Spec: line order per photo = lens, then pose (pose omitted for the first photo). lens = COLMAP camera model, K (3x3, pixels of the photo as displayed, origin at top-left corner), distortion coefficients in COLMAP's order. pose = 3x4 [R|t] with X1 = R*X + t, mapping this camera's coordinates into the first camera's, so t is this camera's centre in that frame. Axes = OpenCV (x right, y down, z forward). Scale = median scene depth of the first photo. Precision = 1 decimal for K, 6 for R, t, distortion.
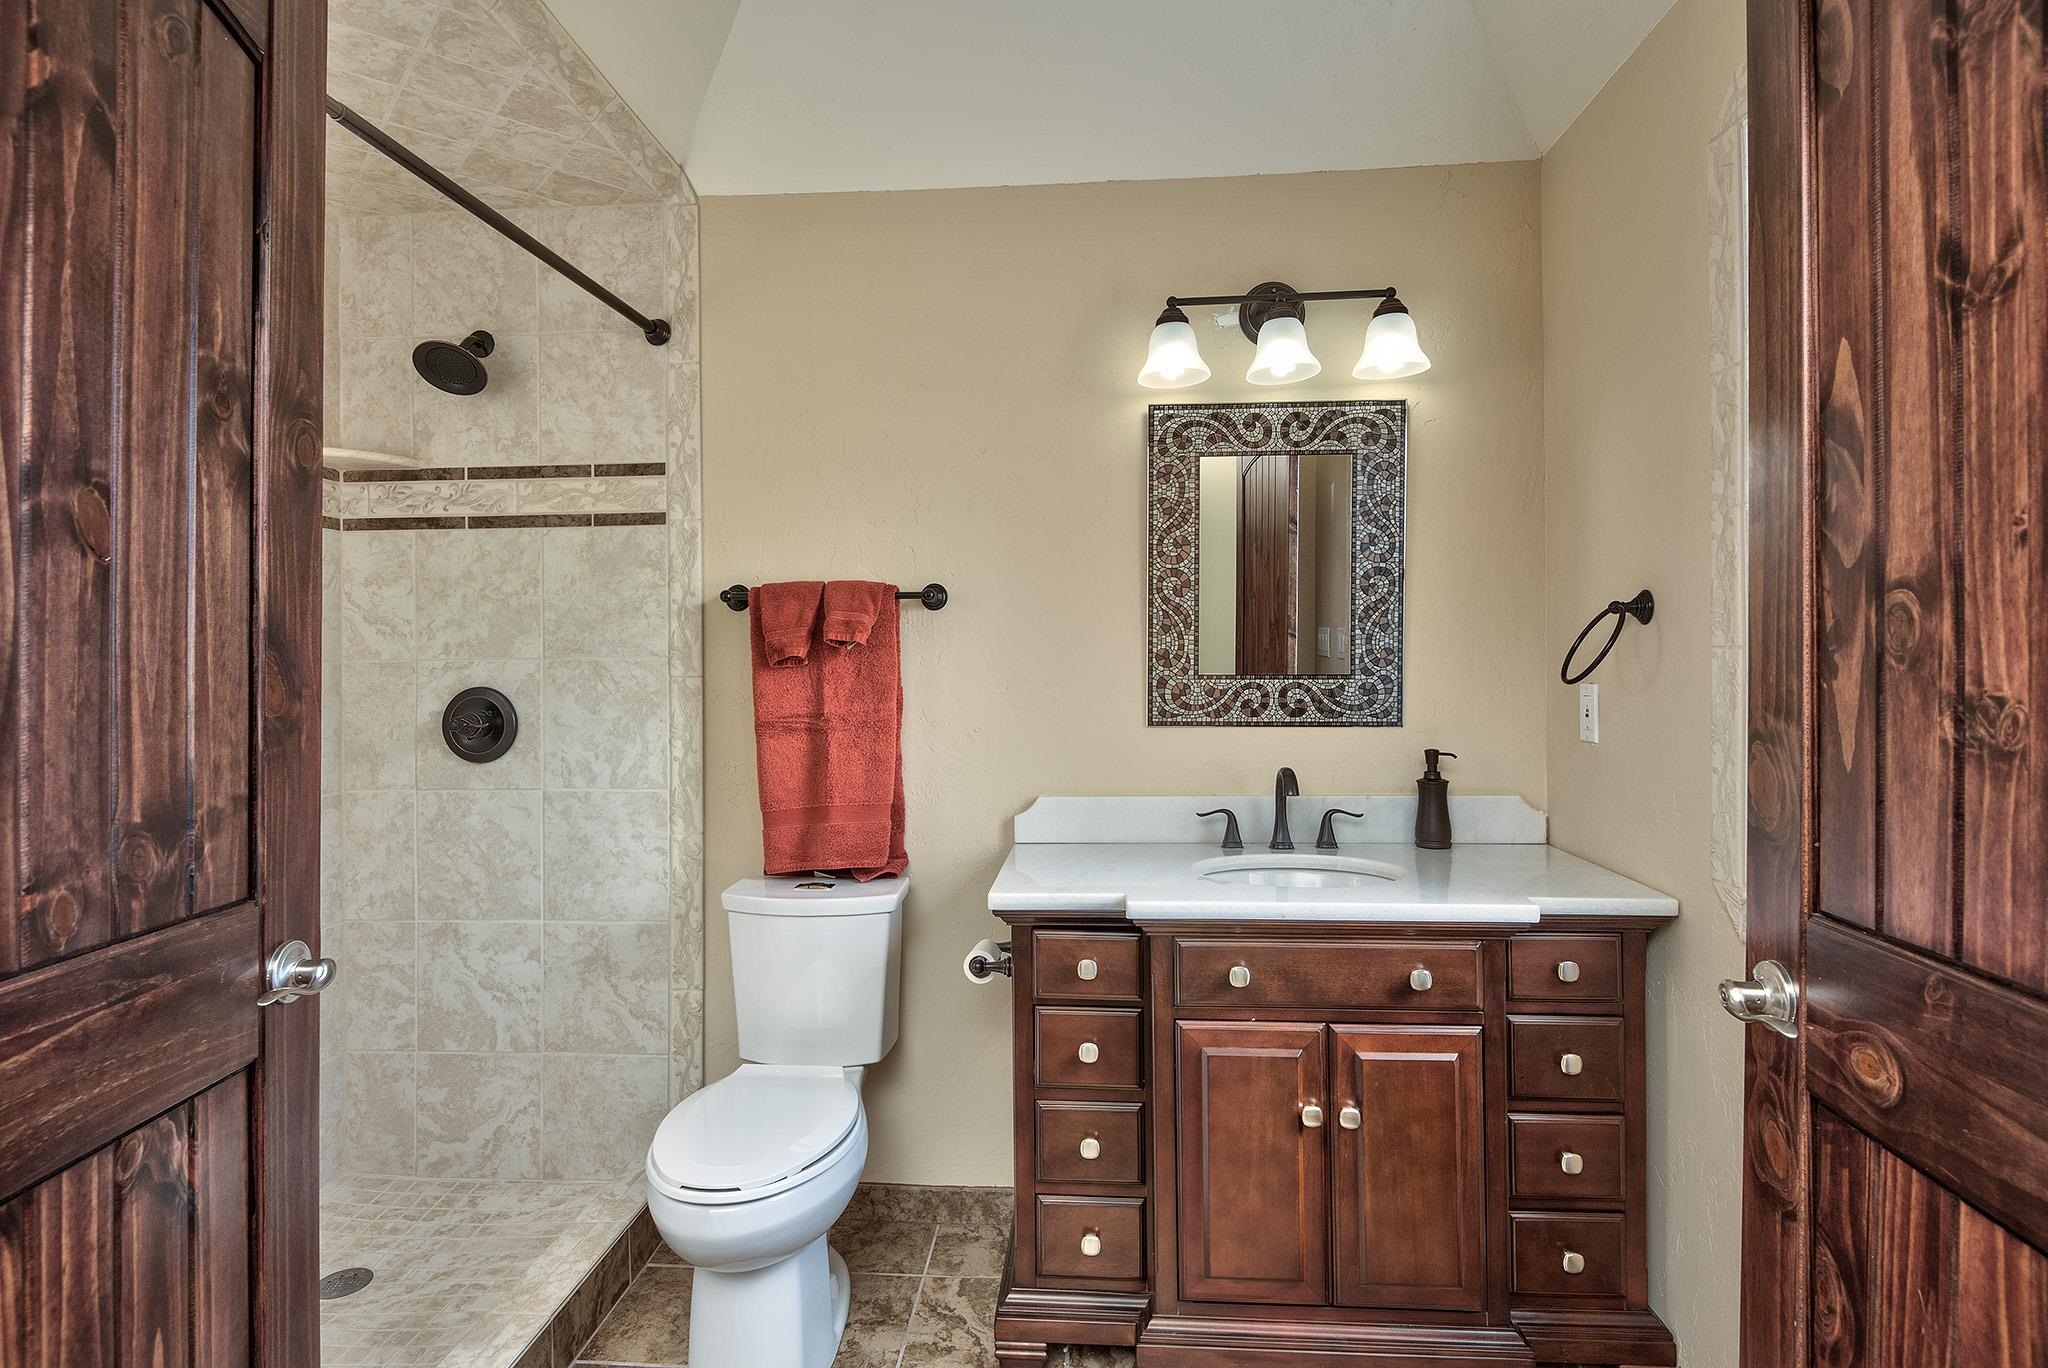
lens RADIAL K [[1108.5, 0, 1015.1], [0, 1108.5, 625.0], [0, 0, 1]] dist [0.016724, -0.026533]
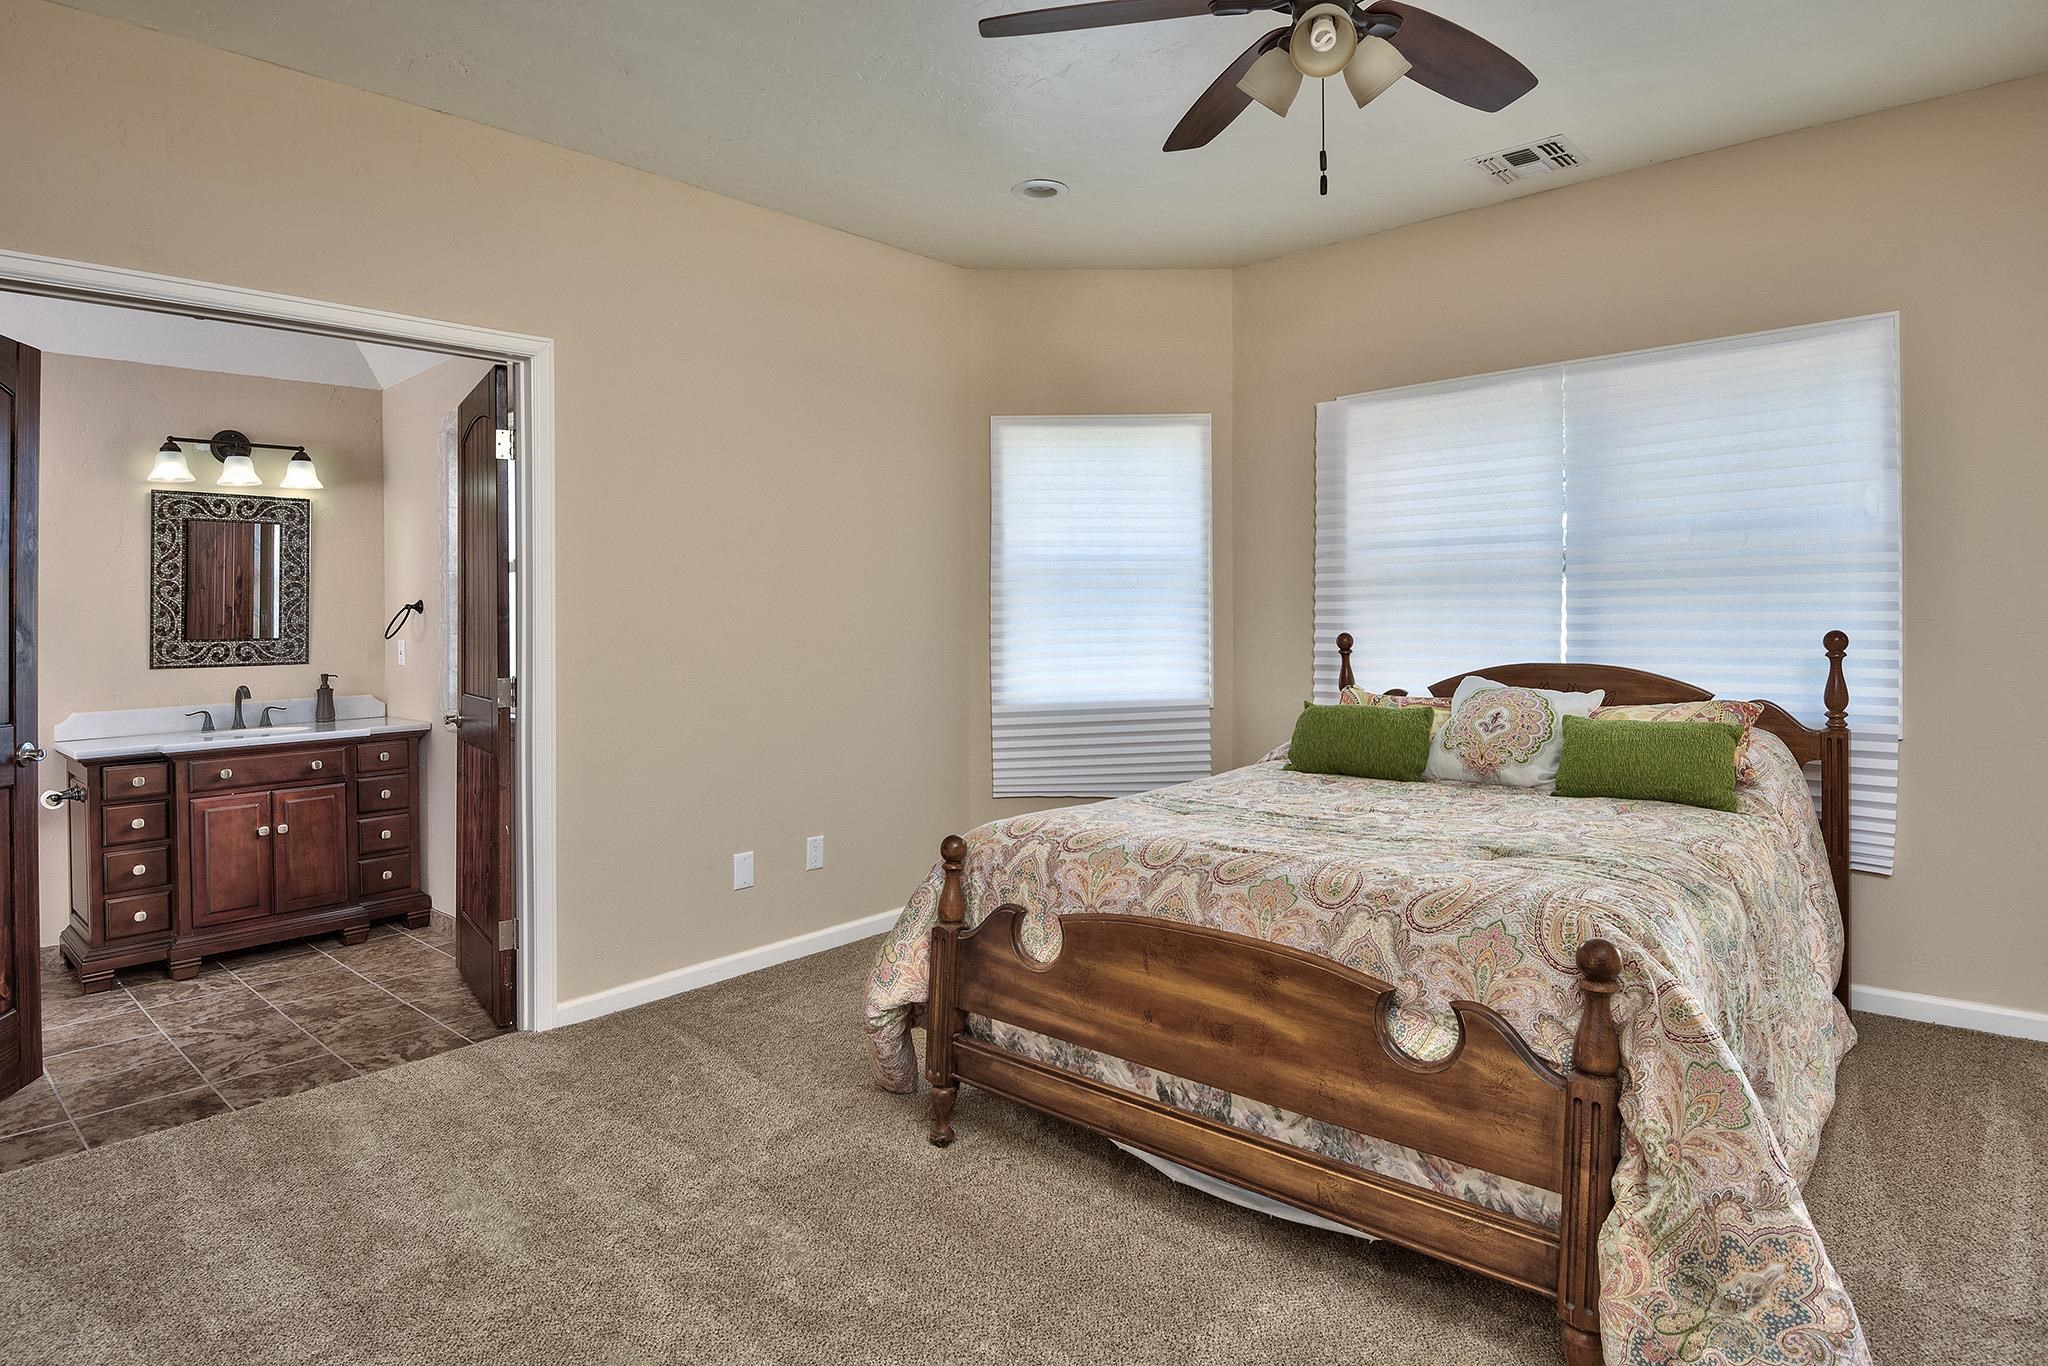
lens RADIAL K [[1108.5, 0, 1015.1], [0, 1108.5, 624.0], [0, 0, 1]] dist [0.016724, -0.026533]
pose [[0.623843, -0.008639, 0.781502, -0.420441], [-0.006940, 0.999838, 0.016592, -0.021329], [-0.781519, -0.015774, 0.623682, -1.240523]]
